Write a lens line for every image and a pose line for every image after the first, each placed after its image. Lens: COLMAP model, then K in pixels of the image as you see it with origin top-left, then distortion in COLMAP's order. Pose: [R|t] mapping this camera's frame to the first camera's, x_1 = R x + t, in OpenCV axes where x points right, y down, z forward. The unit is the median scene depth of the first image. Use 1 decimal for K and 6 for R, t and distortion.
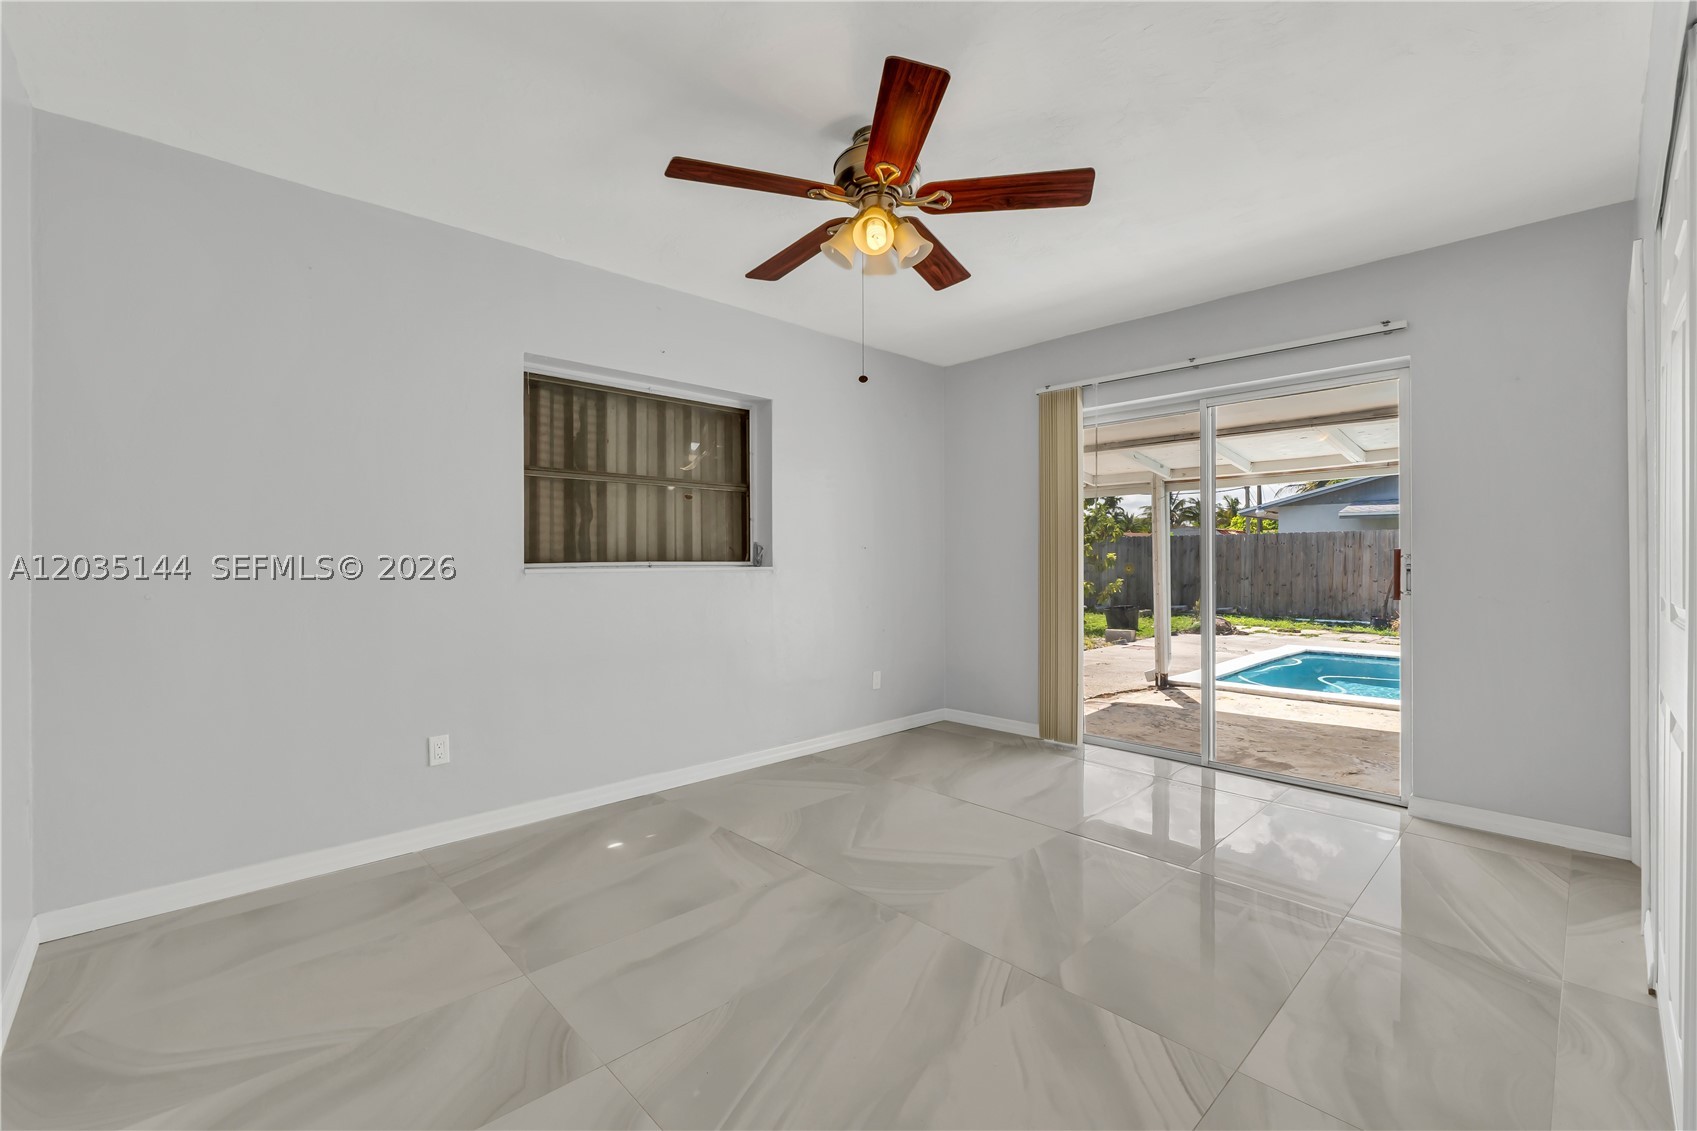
lens RADIAL K [[726.9, 0, 847.0], [0, 726.9, 559.5], [0, 0, 1]] dist [-0.000276, 0.000141]
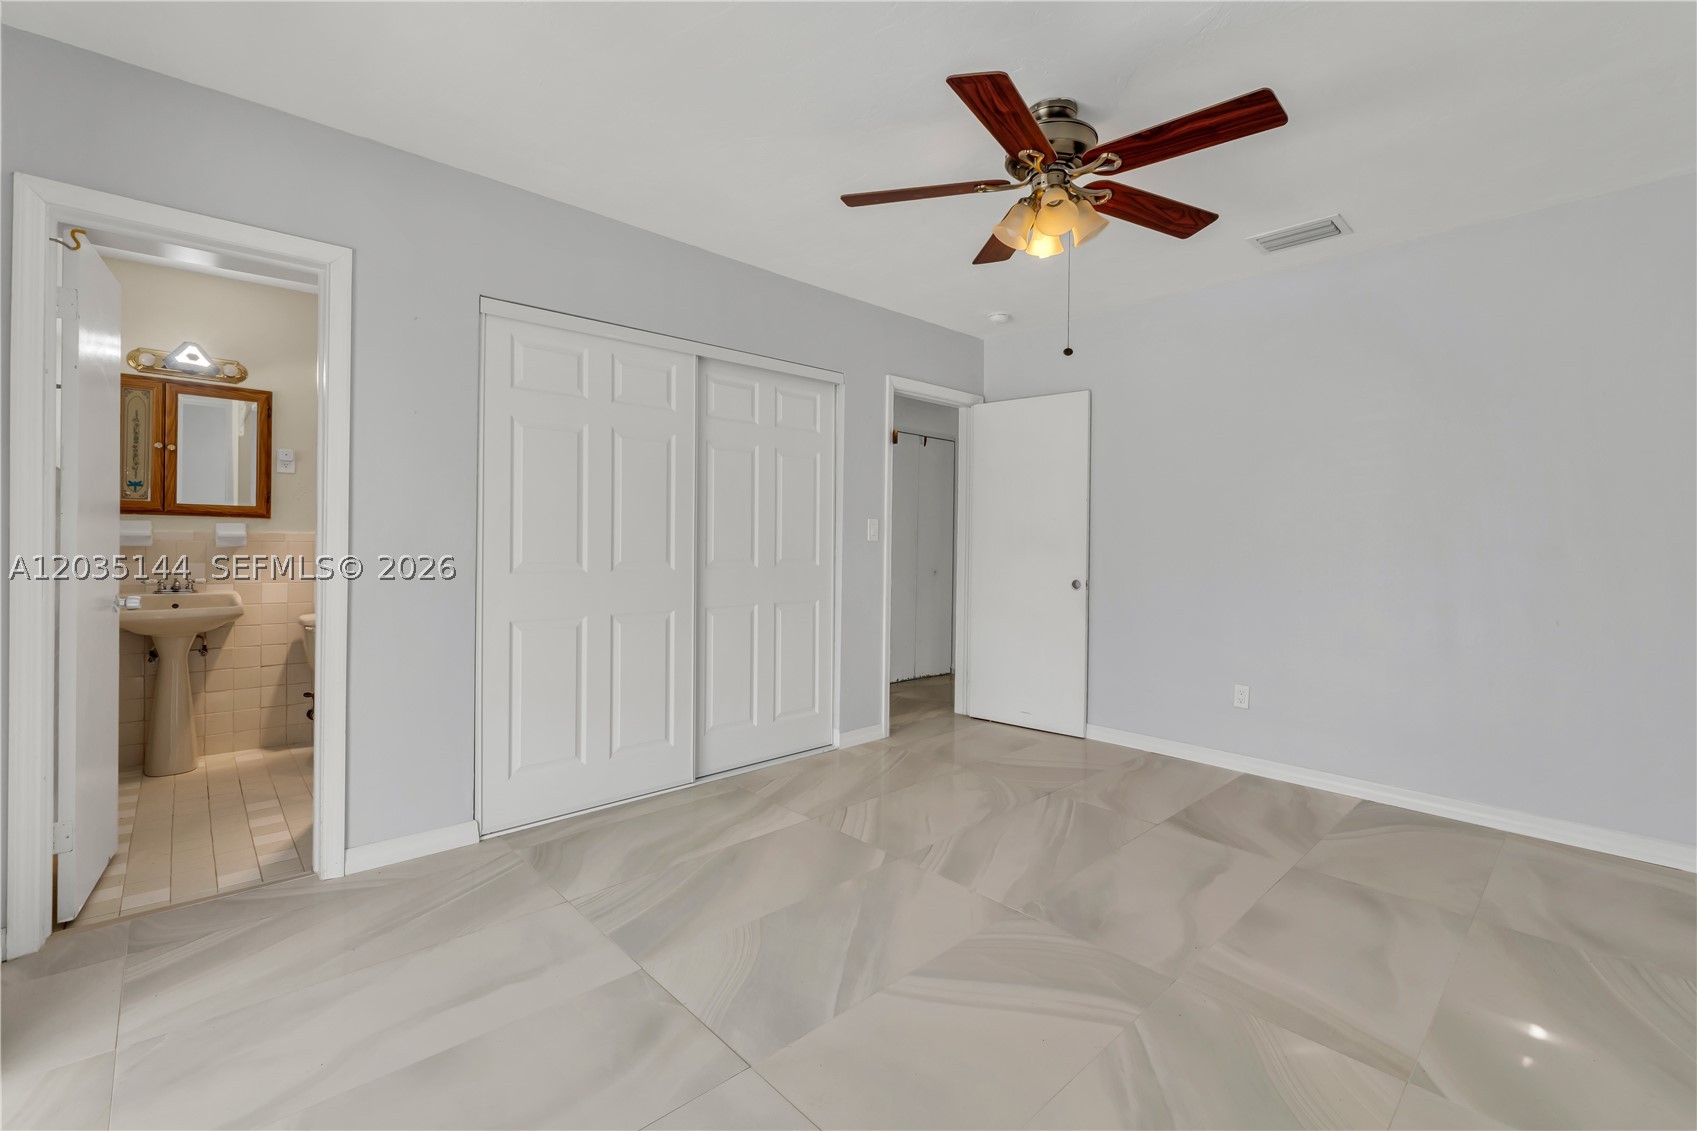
lens RADIAL K [[745.2, 0, 855.2], [0, 745.2, 538.8], [0, 0, 1]] dist [0.001038, 0.000148]
pose [[-0.999950, -0.009641, 0.002780, 0.311419], [-0.009645, 0.999953, -0.001225, -0.004785], [-0.002768, -0.001252, -0.999995, 2.100188]]
